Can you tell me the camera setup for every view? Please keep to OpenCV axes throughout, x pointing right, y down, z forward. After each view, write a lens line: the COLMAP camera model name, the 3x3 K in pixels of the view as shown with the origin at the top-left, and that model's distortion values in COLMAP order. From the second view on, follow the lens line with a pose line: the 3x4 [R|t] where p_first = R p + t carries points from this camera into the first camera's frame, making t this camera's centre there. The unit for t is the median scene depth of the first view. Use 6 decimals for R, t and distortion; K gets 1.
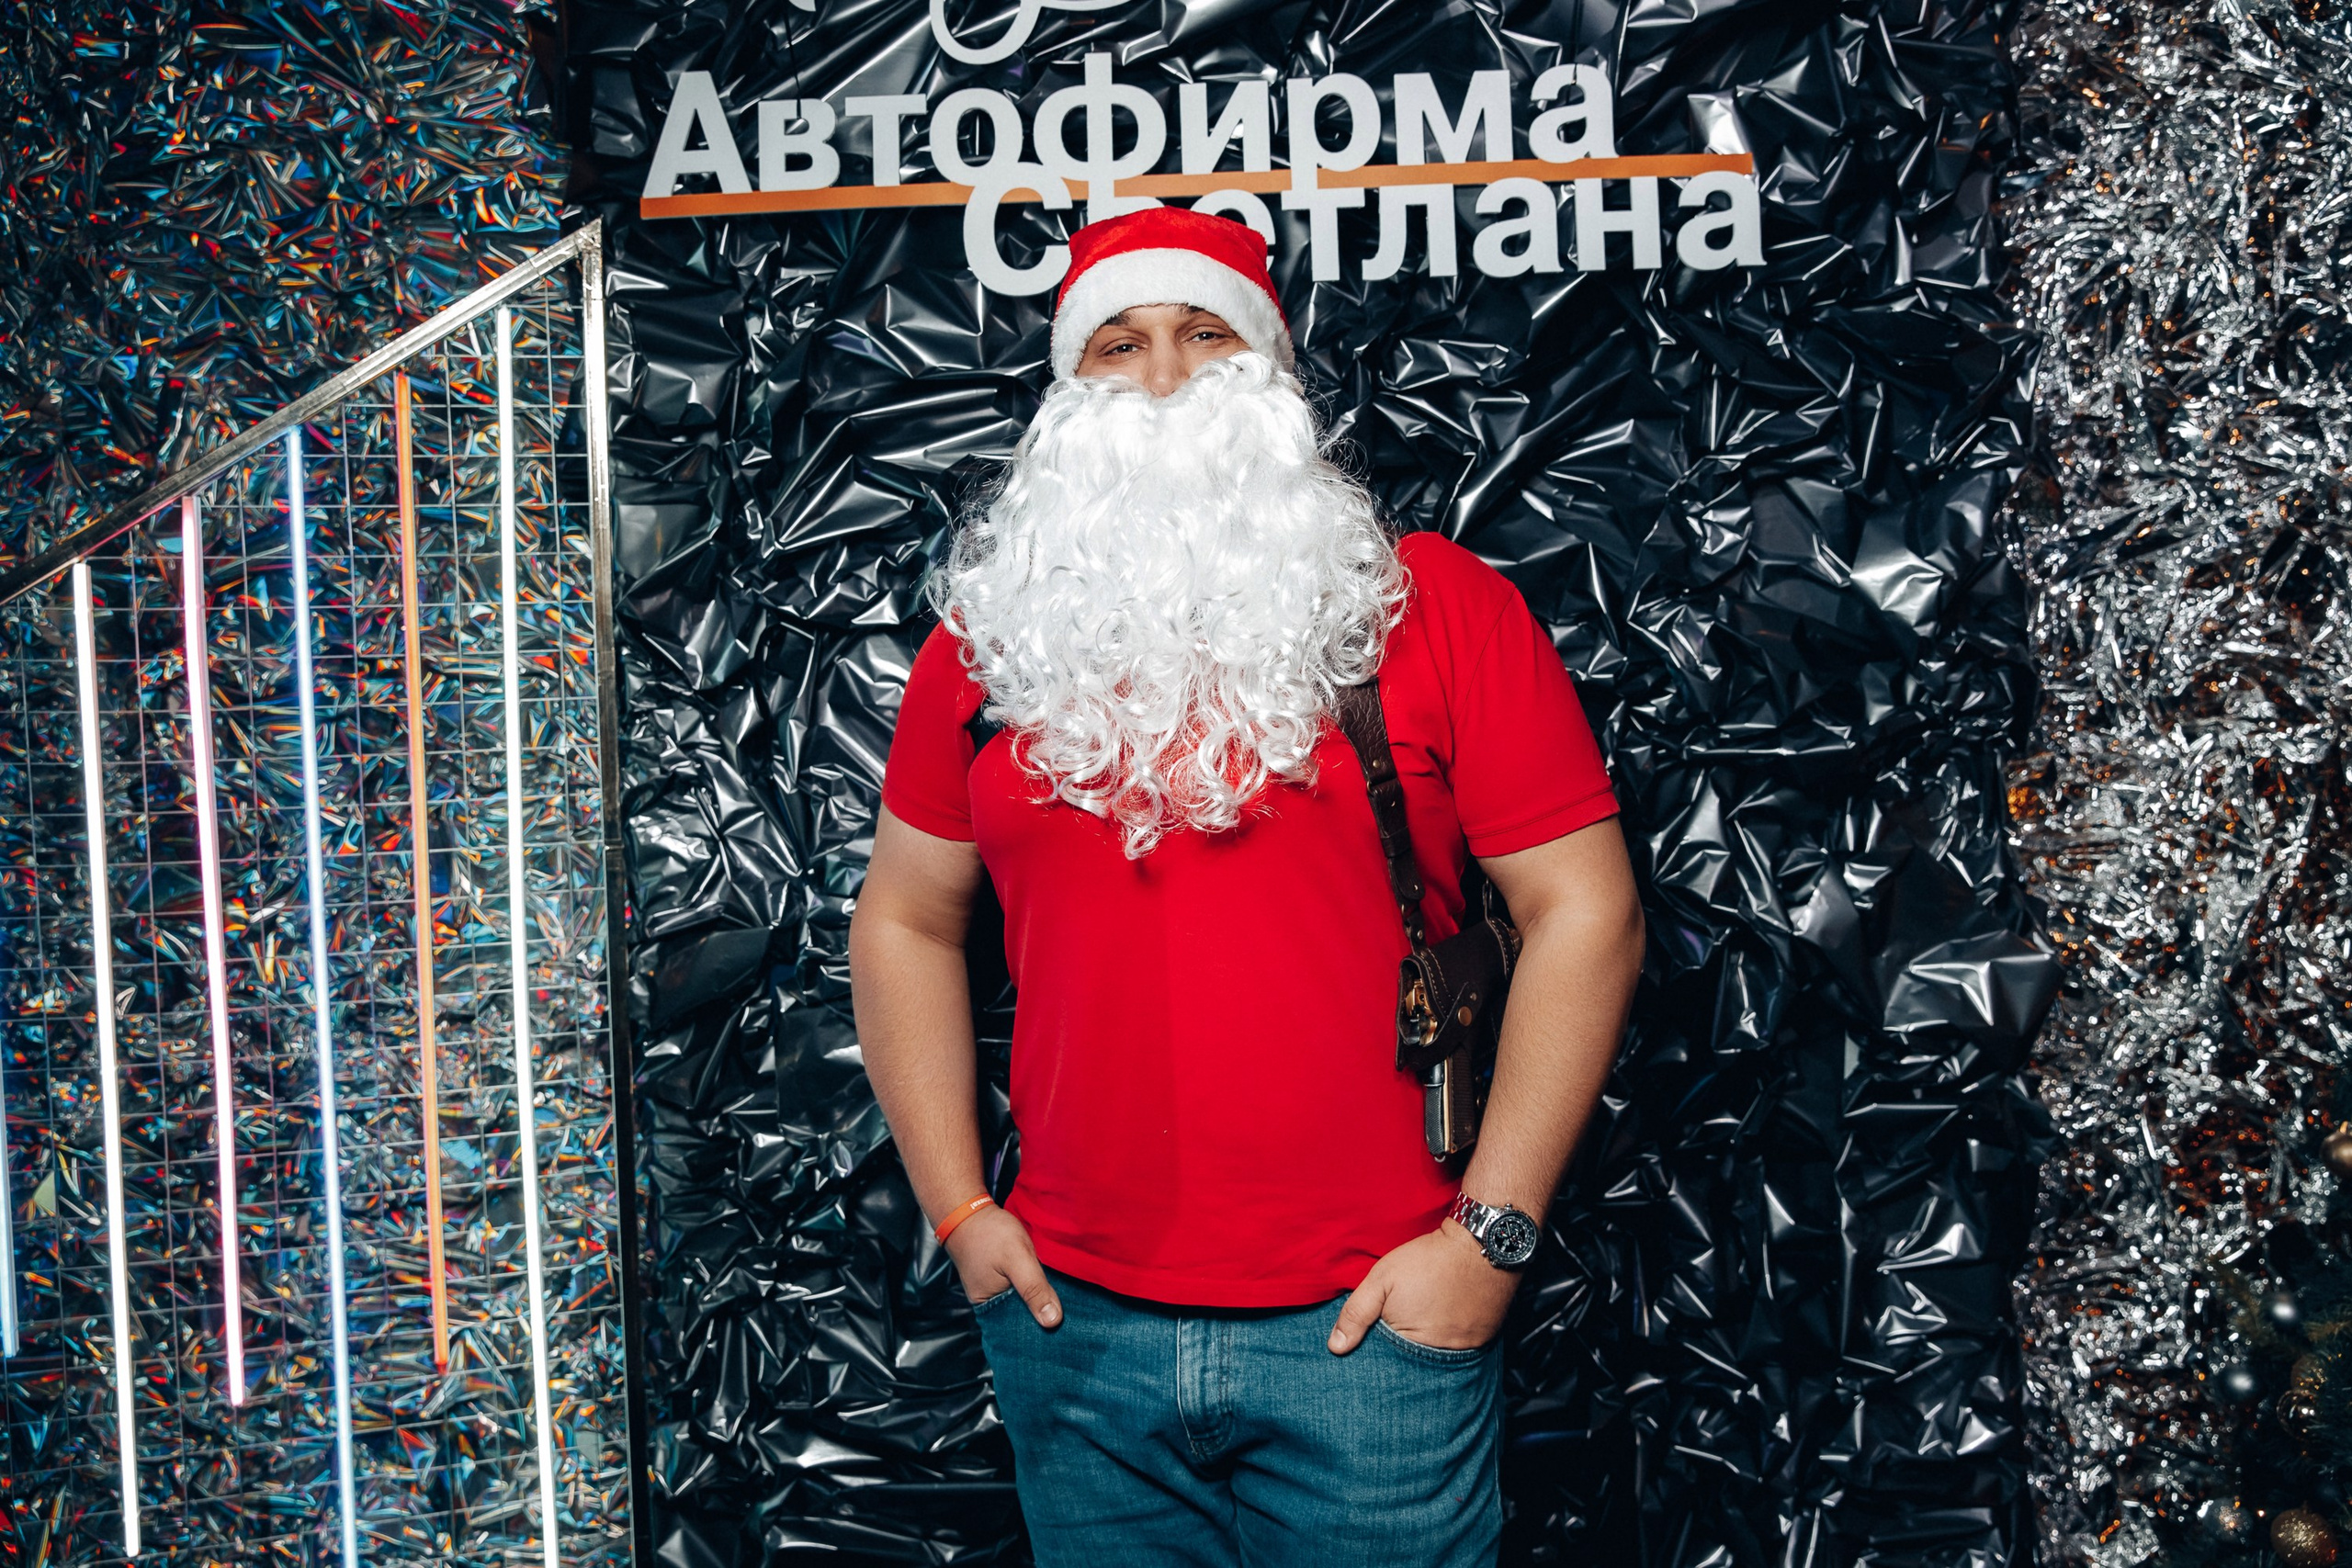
lens RADIAL K [[1892.1, 0, 1174.1], [0, 1892.1, 784.6], [0, 0, 1]] dist [-0.078723, 0.097978]
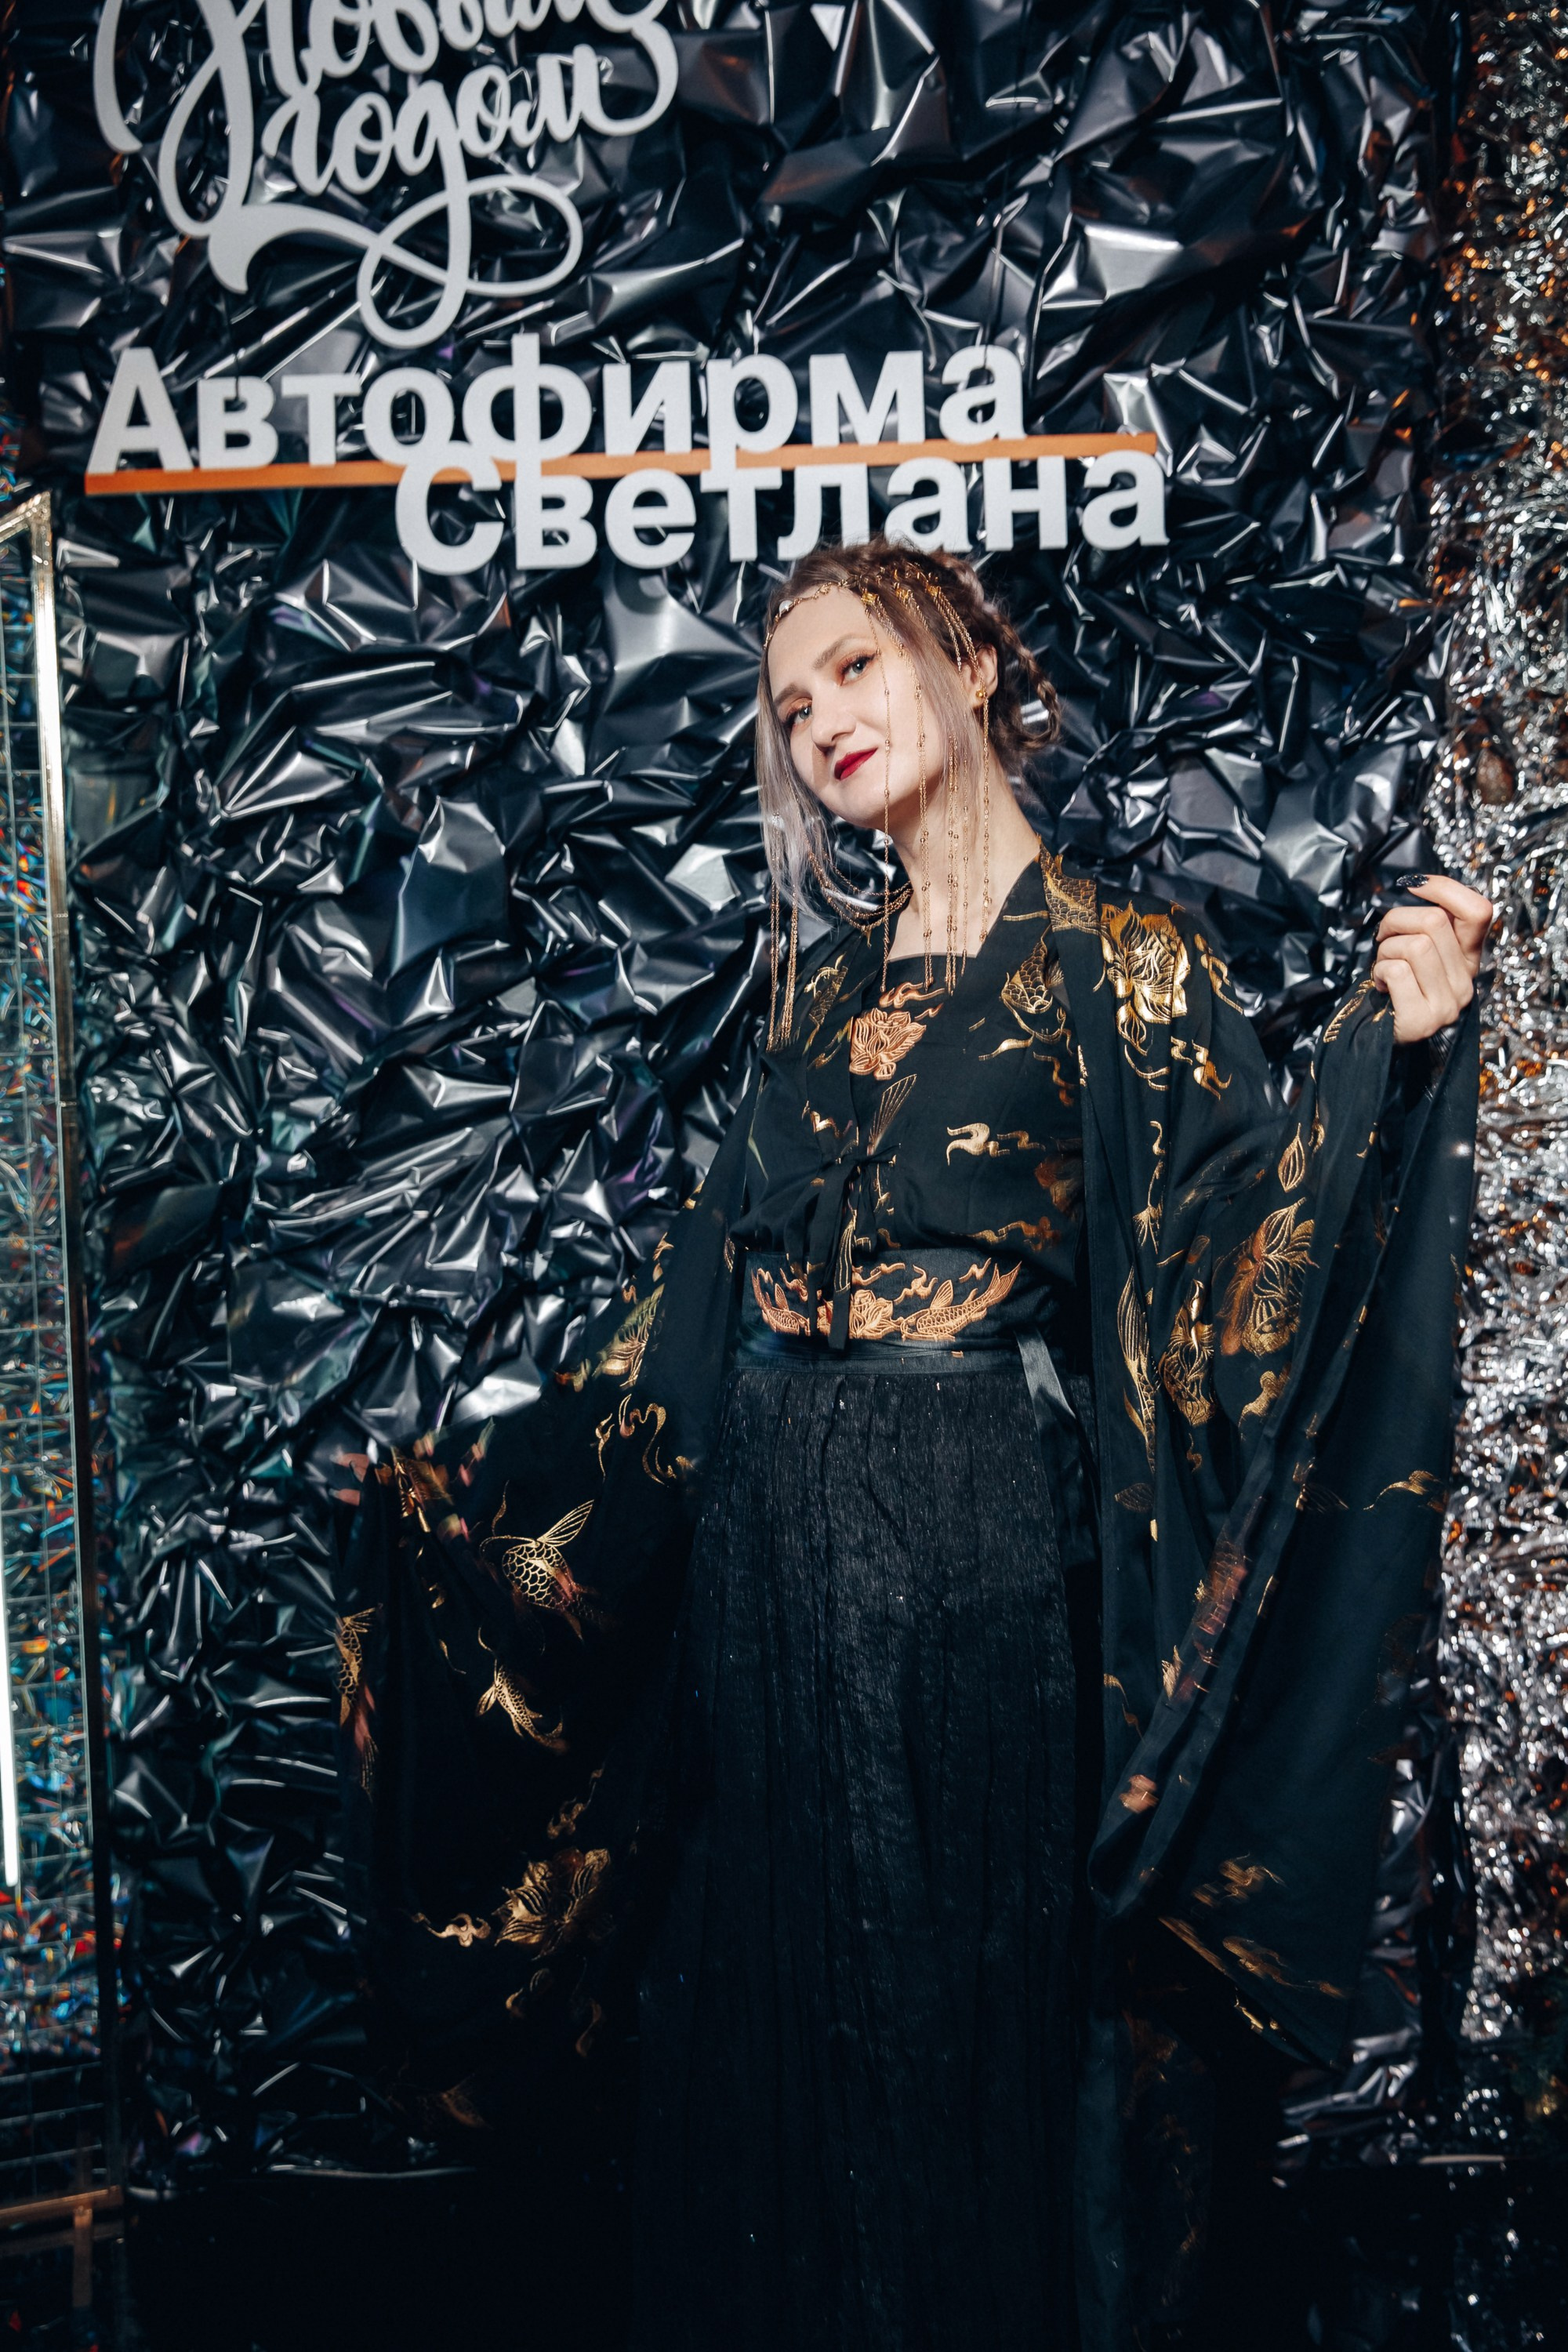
lens RADIAL K [[2125.6, 0, 785.0], [0, 2125.6, 1183.9], [0, 0, 1]] dist [-0.042188, 0.104368]
pose [[0.999987, 0.004647, -0.002077, 0.099068], [-0.004590, 0.999632, 0.026734, 0.042894], [0.002200, -0.026724, 0.999640, -0.167293]]
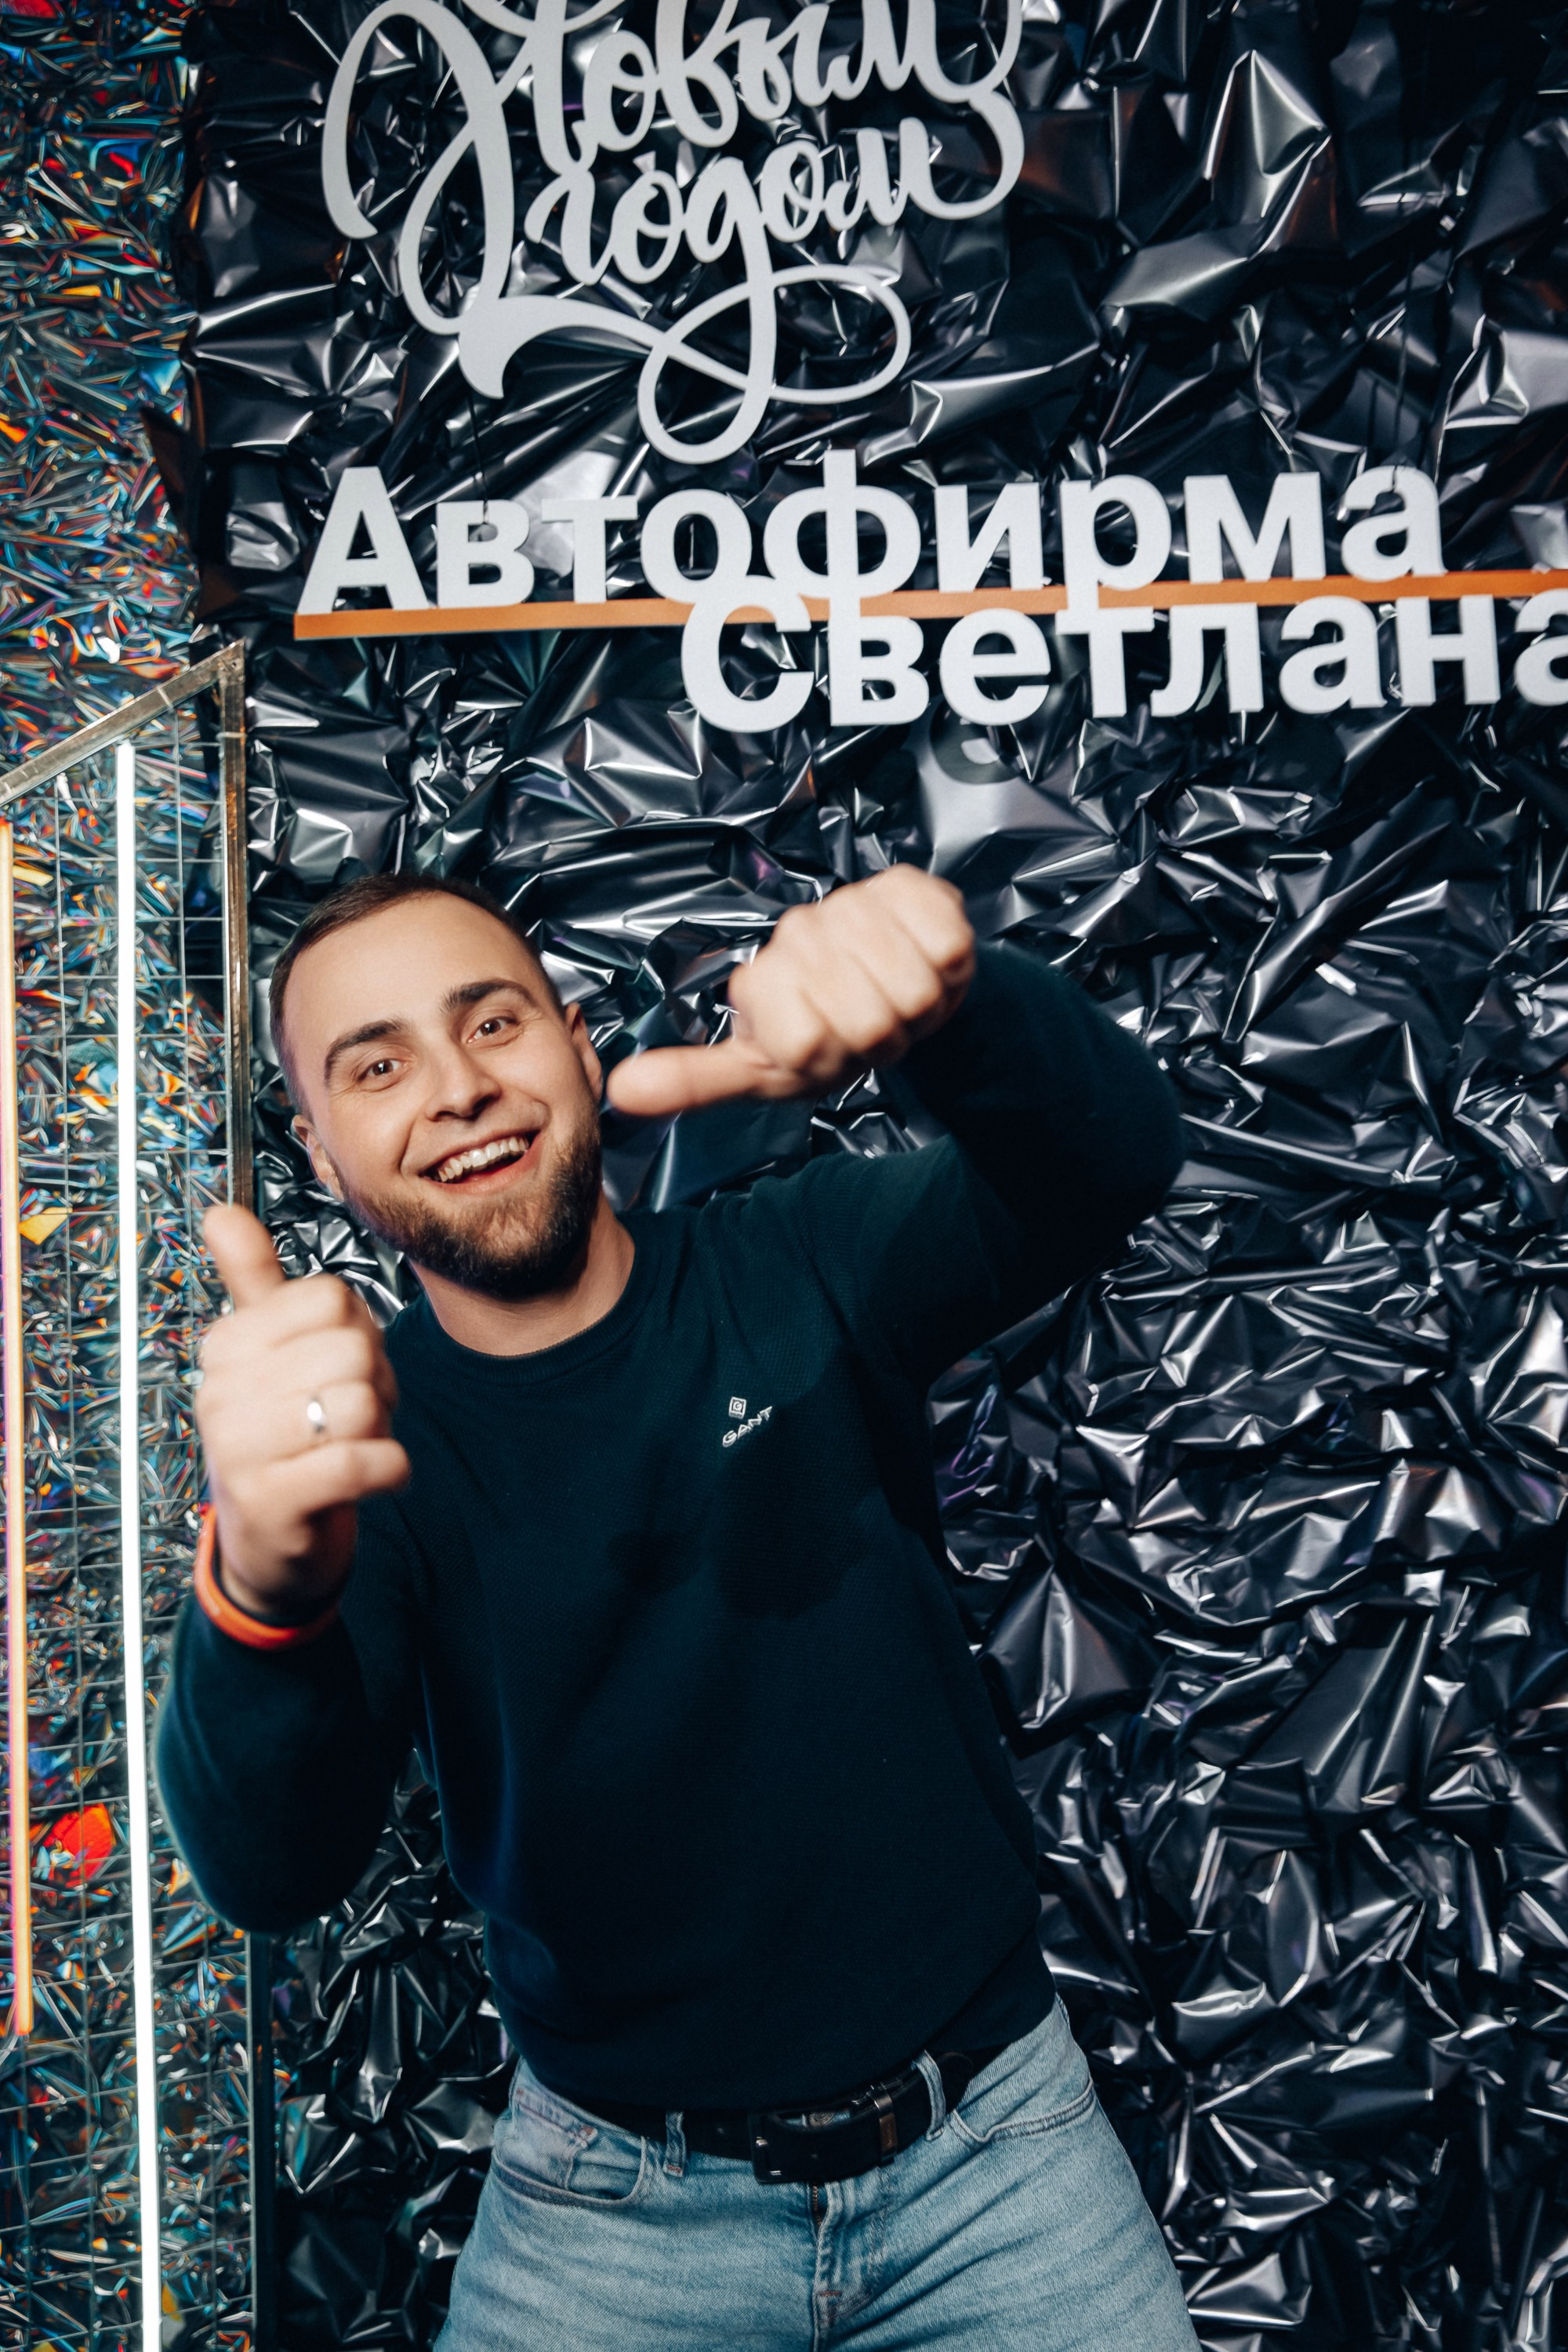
lens RADIAL K [[2031.4, 0, 778.8], [0, 2031.4, 1178.8], [0, 0, 1]] dist [-0.059772, 0.109166]
pose [[0.999450, -0.003607, 0.032957, -0.091853], [0.005734, 0.997890, -0.064668, -0.000163], [-0.032654, 0.064821, 0.997362, 0.096623]]
